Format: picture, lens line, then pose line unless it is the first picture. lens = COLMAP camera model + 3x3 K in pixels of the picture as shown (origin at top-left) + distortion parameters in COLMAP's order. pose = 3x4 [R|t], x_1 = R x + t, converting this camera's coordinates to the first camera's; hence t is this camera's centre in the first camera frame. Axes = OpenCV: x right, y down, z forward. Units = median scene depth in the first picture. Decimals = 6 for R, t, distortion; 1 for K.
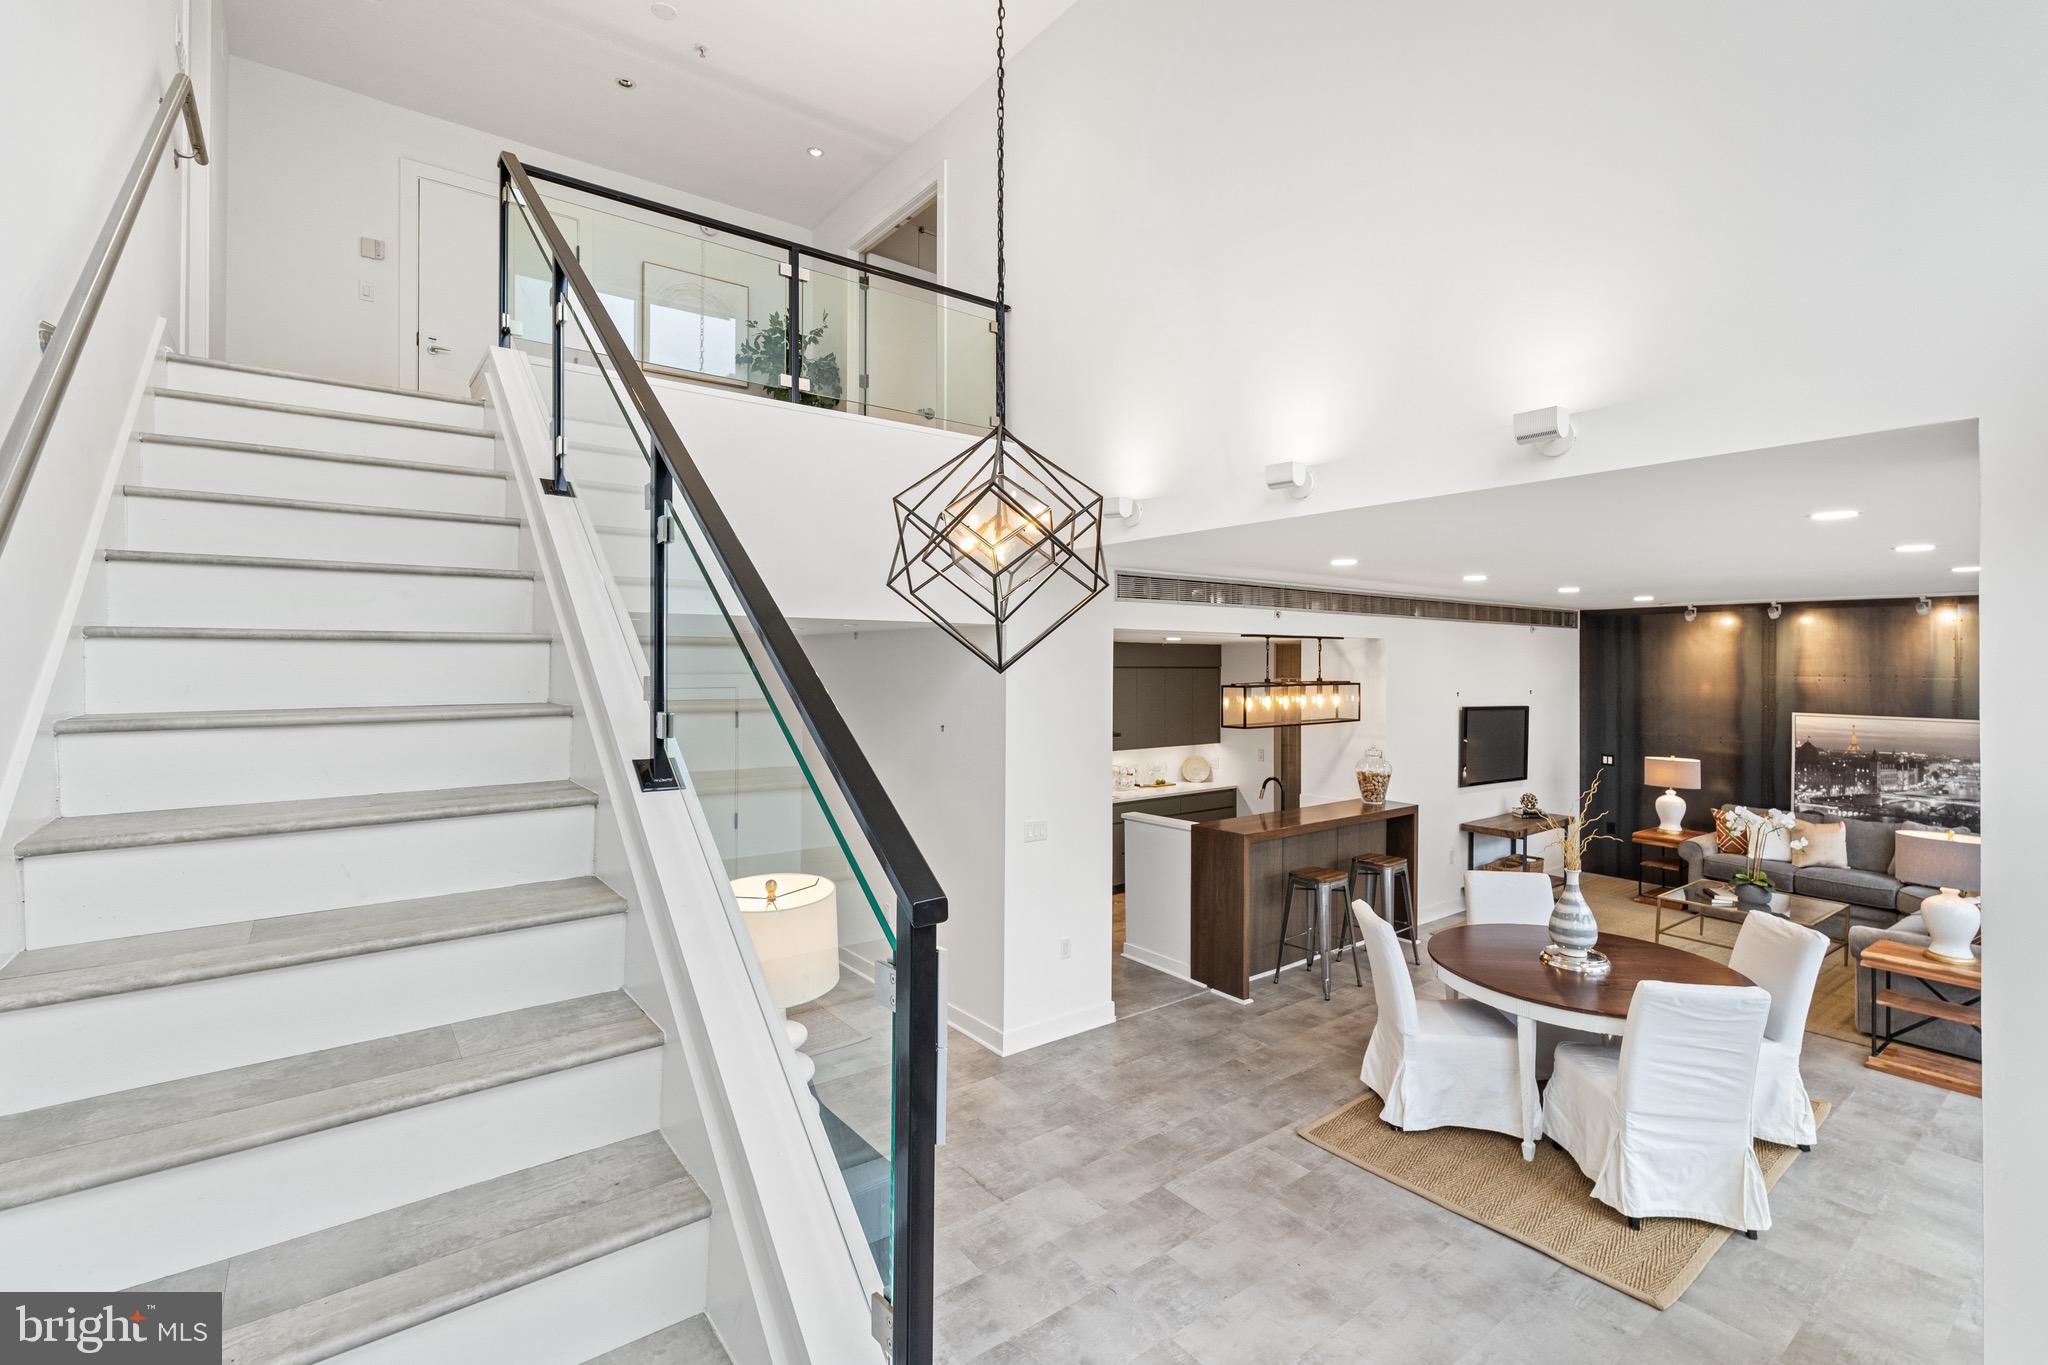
lens RADIAL K [[905.2, 0, 1010.6], [0, 905.2, 658.2], [0, 0, 1]] dist [-0.001880, -0.002032]
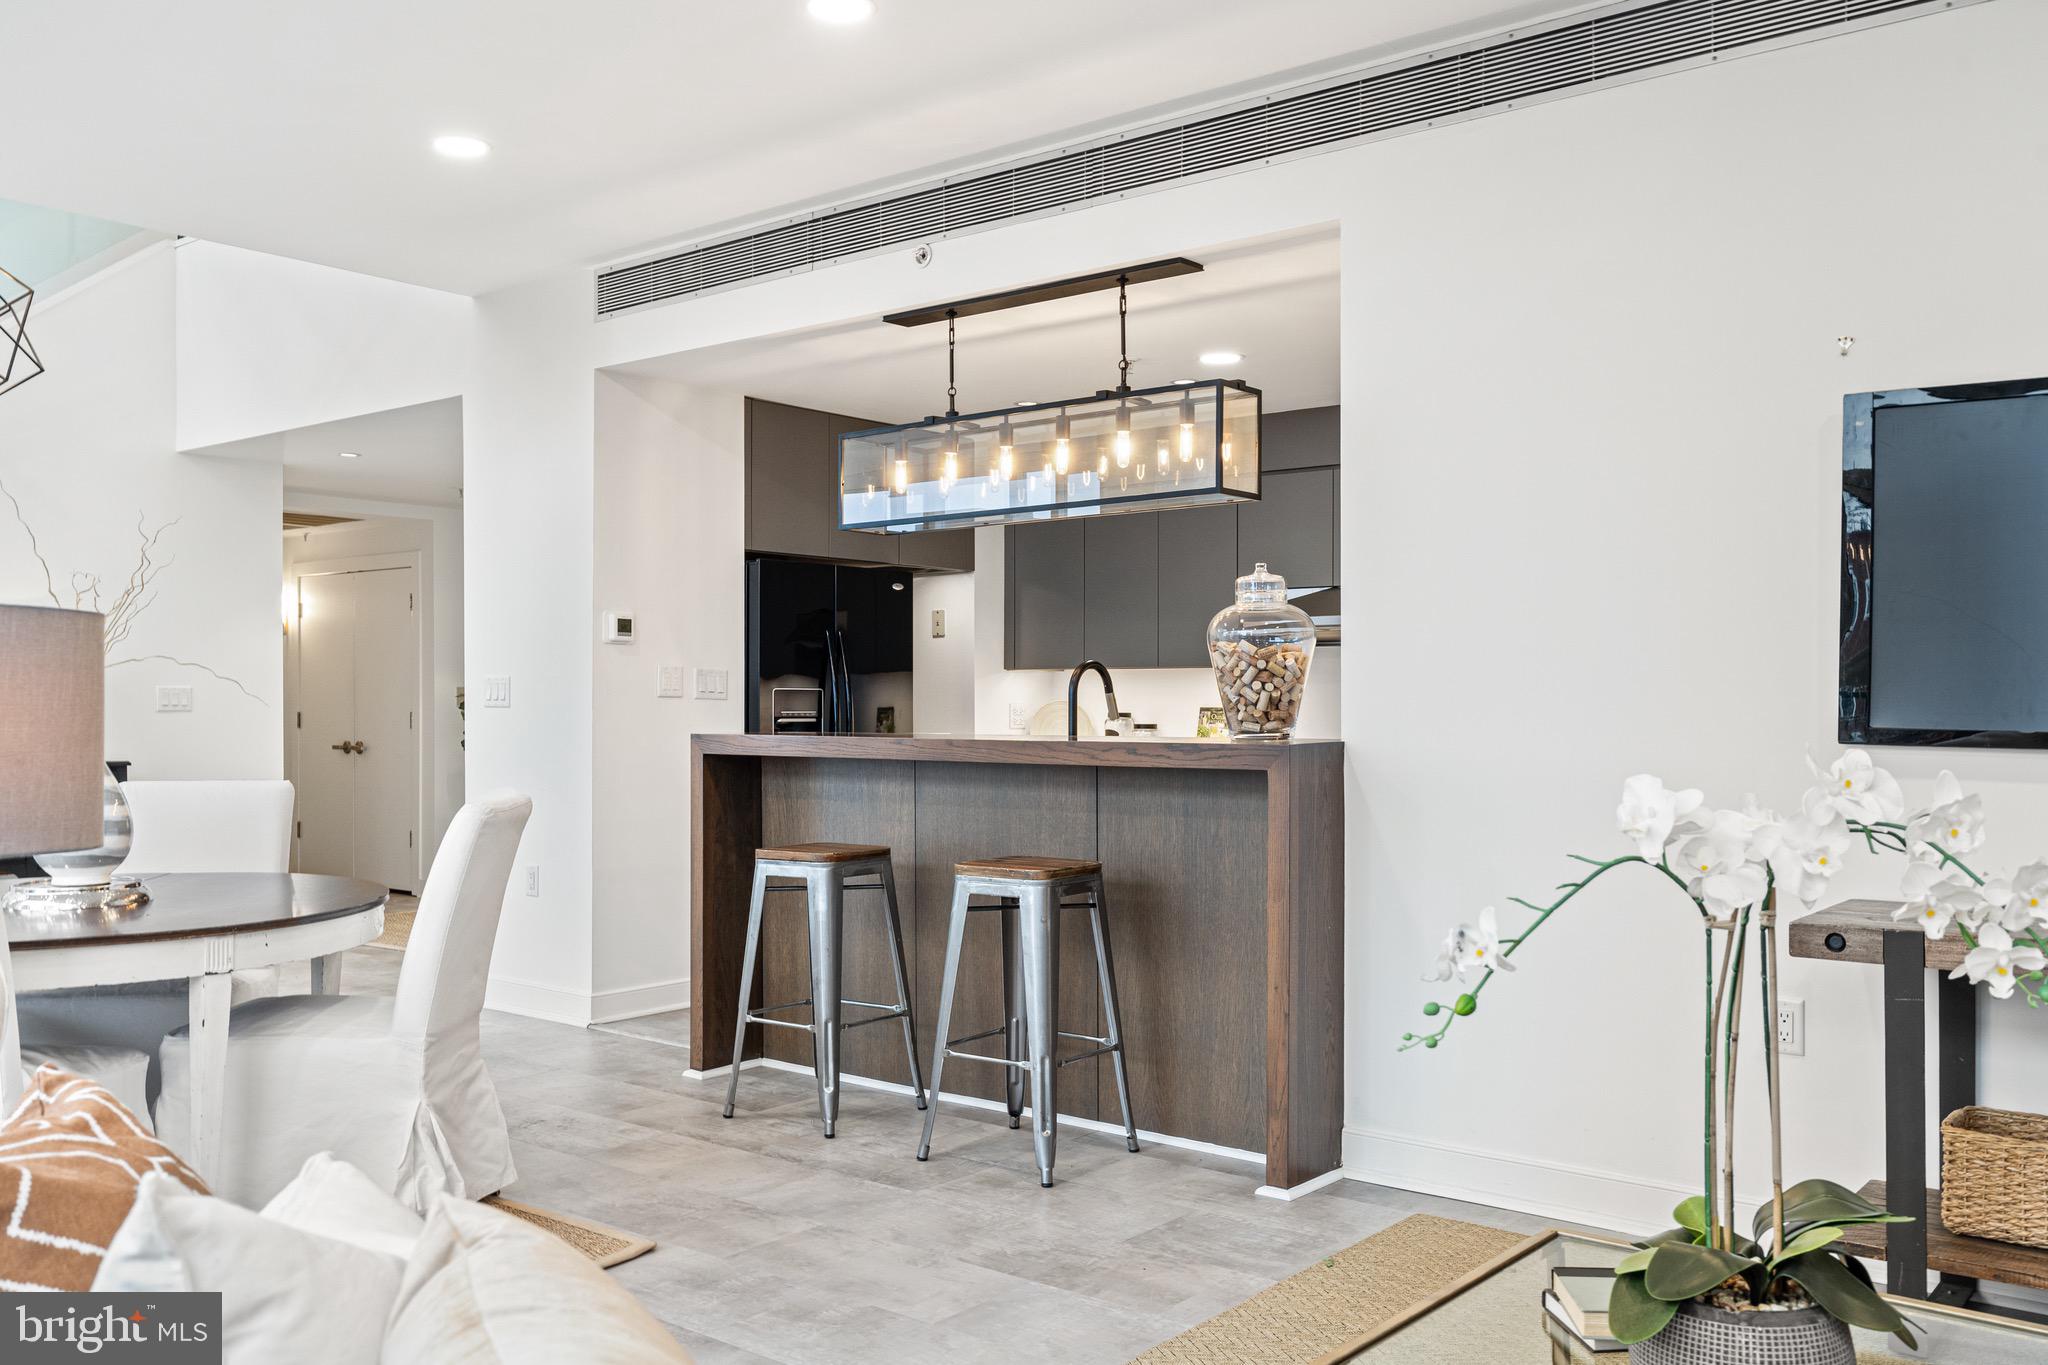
lens RADIAL K [[1746.5, 0, 1016.6], [0, 1746.5, 703.9], [0, 0, 1]] dist [-0.001271, 0.001024]
pose [[0.237575, -0.003857, -0.971362, 1.021958], [0.005742, 0.999980, -0.002566, 0.153846], [0.971352, -0.004968, 0.237592, 0.794996]]
